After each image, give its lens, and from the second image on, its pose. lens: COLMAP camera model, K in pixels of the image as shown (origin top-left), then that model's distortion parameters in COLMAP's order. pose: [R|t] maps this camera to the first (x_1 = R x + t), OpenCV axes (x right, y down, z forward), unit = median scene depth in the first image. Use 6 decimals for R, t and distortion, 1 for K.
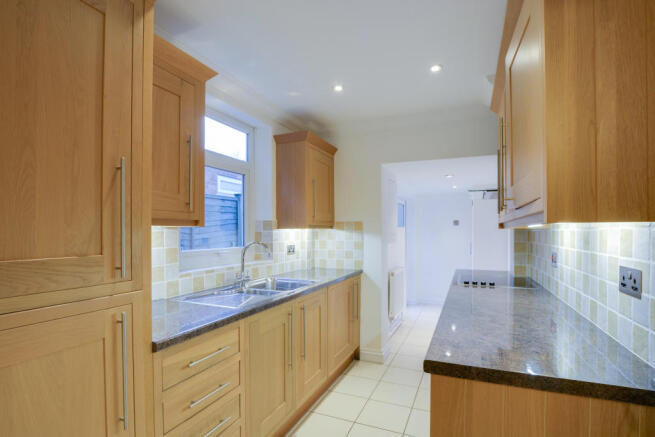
lens RADIAL K [[319.0, 0, 327.5], [0, 319.0, 218.5], [0, 0, 1]] dist [-0.027973, 0.001225]
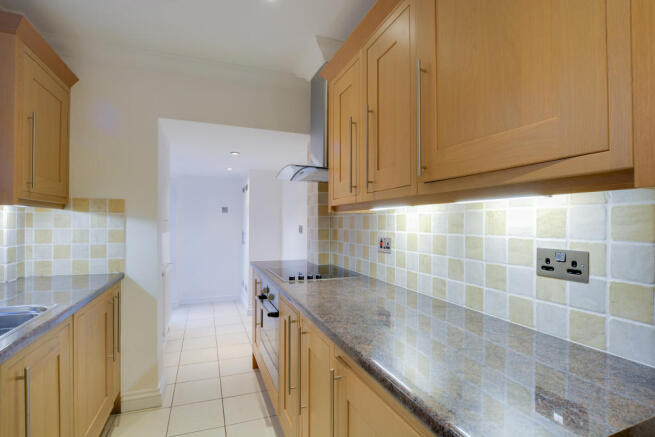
lens RADIAL K [[319.0, 0, 327.5], [0, 319.0, 218.5], [0, 0, 1]] dist [-0.027973, 0.001225]
pose [[0.705161, 0.016228, 0.708861, -0.058230], [-0.037722, 0.999181, 0.014651, 0.024809], [-0.708043, -0.037071, 0.705196, 0.264418]]
